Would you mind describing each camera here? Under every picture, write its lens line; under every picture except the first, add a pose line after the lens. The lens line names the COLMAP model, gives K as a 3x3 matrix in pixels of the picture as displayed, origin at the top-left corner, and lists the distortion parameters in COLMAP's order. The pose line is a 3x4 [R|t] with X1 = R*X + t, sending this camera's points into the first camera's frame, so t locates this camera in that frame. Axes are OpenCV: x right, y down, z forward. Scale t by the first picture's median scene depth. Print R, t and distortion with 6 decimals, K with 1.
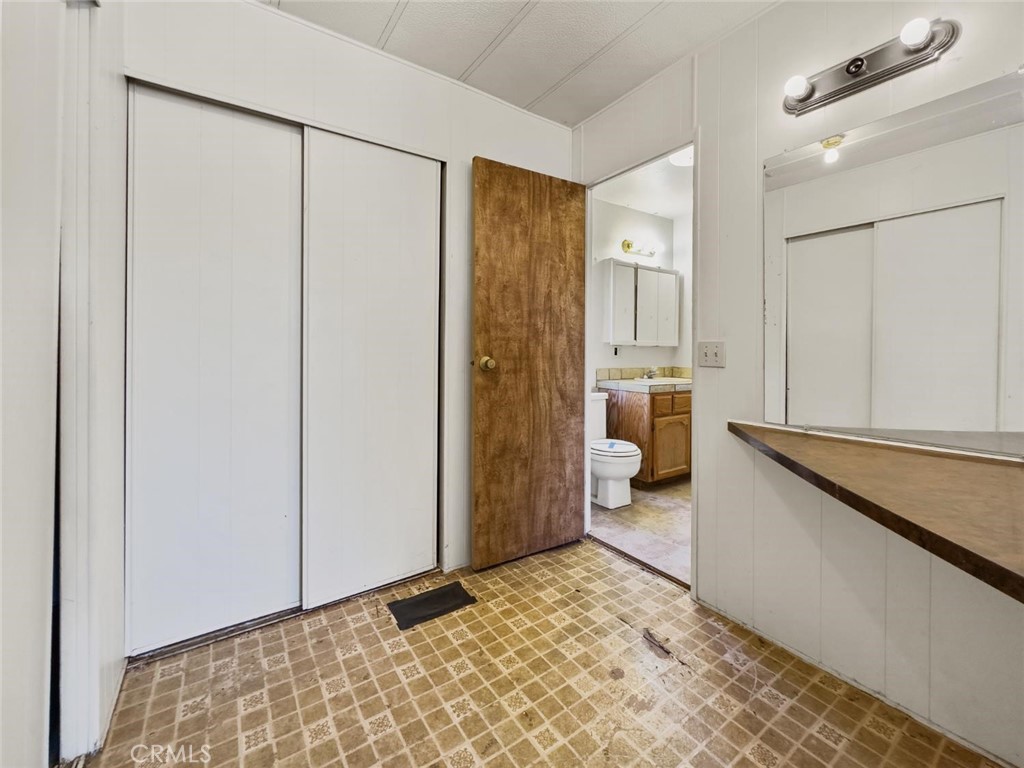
lens RADIAL K [[429.8, 0, 513.1], [0, 429.8, 344.2], [0, 0, 1]] dist [0.000993, 0.000155]
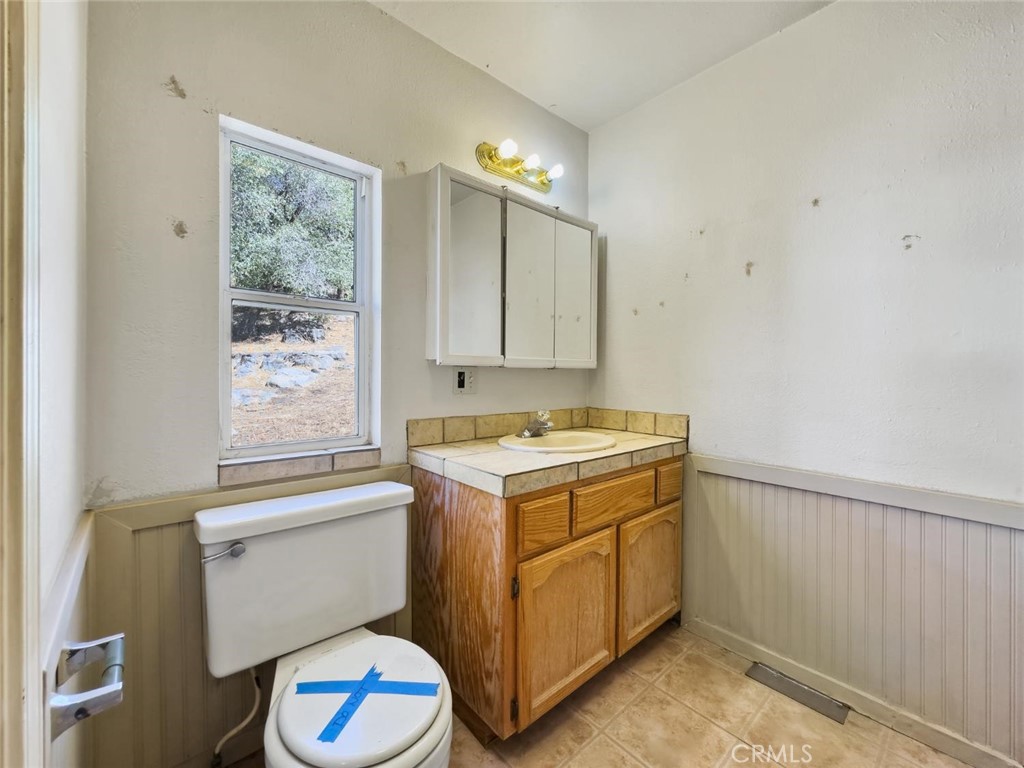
lens RADIAL K [[416.0, 0, 512.8], [0, 416.0, 369.2], [0, 0, 1]] dist [-0.000890, 0.000018]
pose [[0.992532, -0.001851, 0.121969, 0.265326], [0.001959, 0.999998, -0.000769, 0.006768], [-0.121967, 0.001003, 0.992534, 0.613308]]
